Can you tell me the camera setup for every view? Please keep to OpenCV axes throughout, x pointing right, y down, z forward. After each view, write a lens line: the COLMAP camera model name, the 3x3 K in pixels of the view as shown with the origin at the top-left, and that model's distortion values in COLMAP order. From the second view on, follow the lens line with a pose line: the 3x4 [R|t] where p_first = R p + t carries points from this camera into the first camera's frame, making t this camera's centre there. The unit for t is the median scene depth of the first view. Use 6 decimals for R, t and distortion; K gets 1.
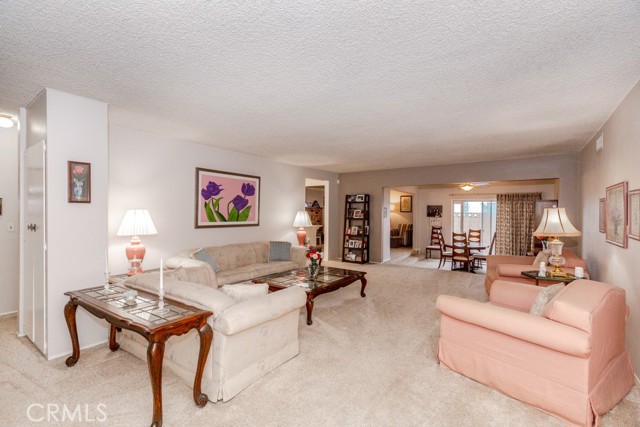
lens RADIAL K [[284.4, 0, 321.0], [0, 284.4, 215.2], [0, 0, 1]] dist [0.001424, 0.000017]
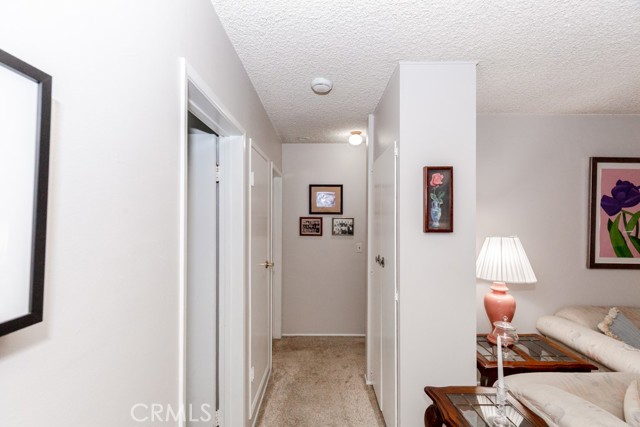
lens RADIAL K [[289.2, 0, 321.4], [0, 289.2, 210.2], [0, 0, 1]] dist [0.001398, -0.000071]
pose [[0.579703, -0.028273, -0.814337, -0.365855], [-0.010204, 0.999068, -0.041951, -0.047676], [0.814764, 0.032629, 0.578874, 0.324695]]
